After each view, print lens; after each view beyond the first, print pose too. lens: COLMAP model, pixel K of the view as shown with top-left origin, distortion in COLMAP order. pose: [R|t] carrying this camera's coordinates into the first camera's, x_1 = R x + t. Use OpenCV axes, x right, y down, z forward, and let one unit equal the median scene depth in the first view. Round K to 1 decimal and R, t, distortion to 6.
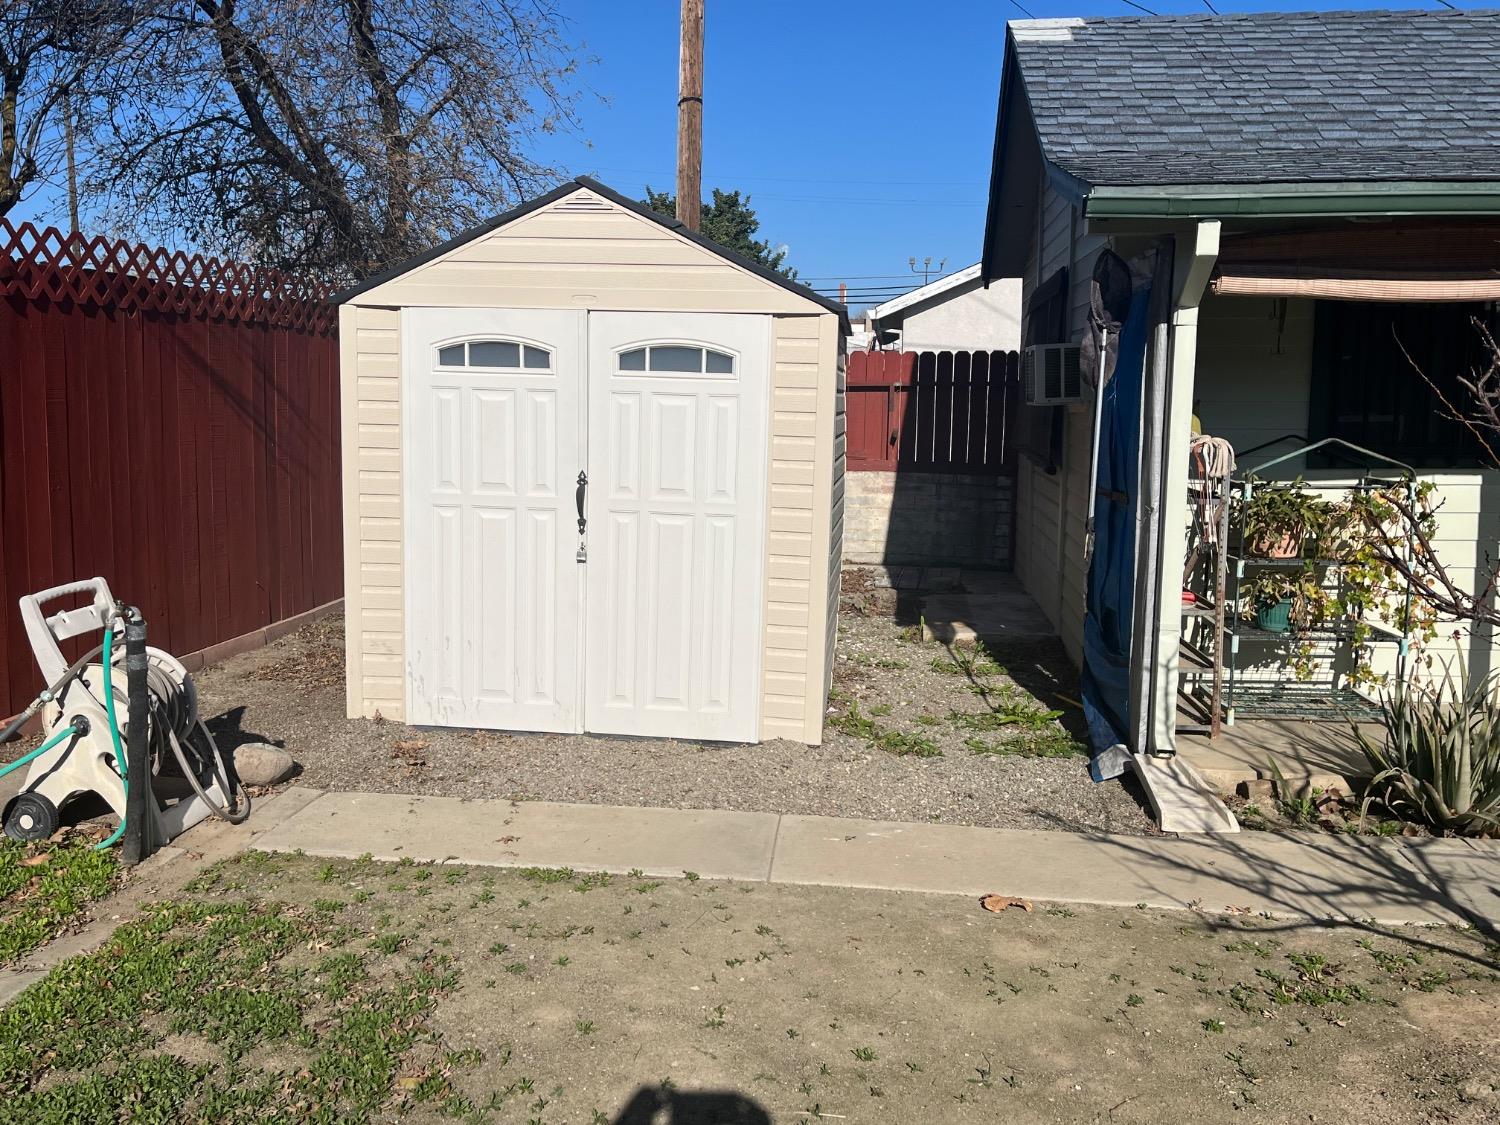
lens RADIAL K [[1242.1, 0, 751.9], [0, 1242.1, 527.4], [0, 0, 1]] dist [0.040695, -0.058775]
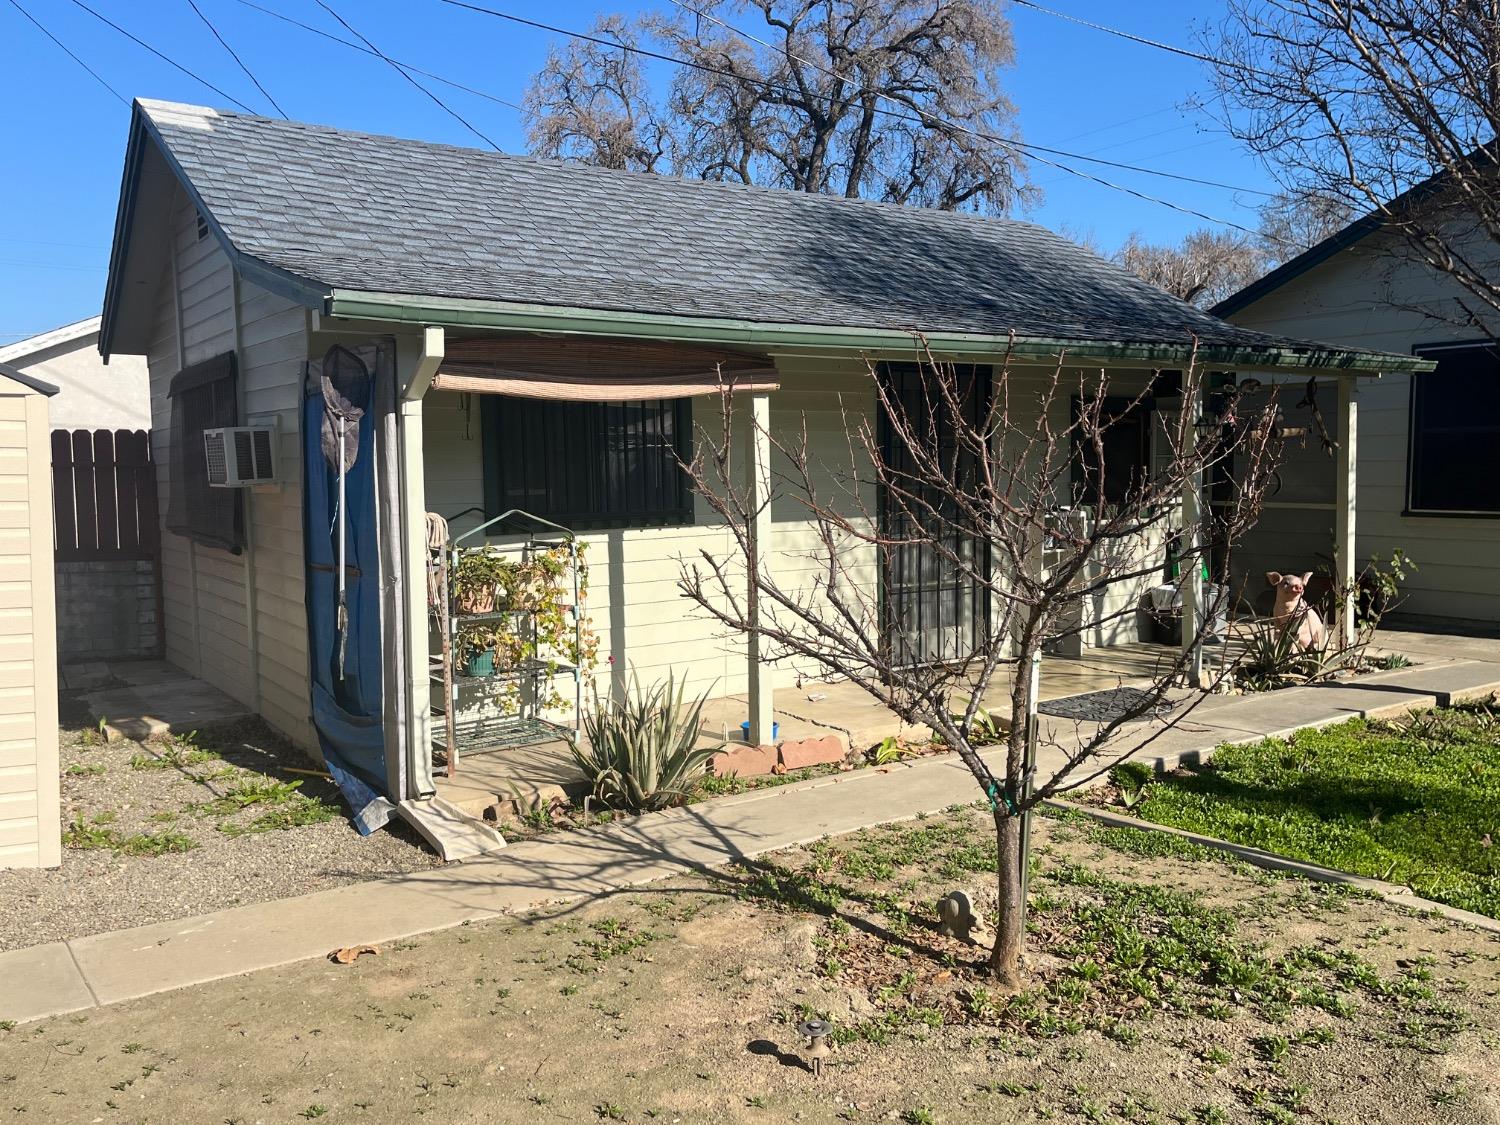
lens RADIAL K [[1242.1, 0, 751.9], [0, 1242.1, 527.4], [0, 0, 1]] dist [0.040695, -0.058775]
pose [[0.731691, -0.047097, 0.680007, -0.204005], [0.086657, 0.995943, -0.024264, -0.005718], [-0.676106, 0.076681, 0.732804, -0.034858]]
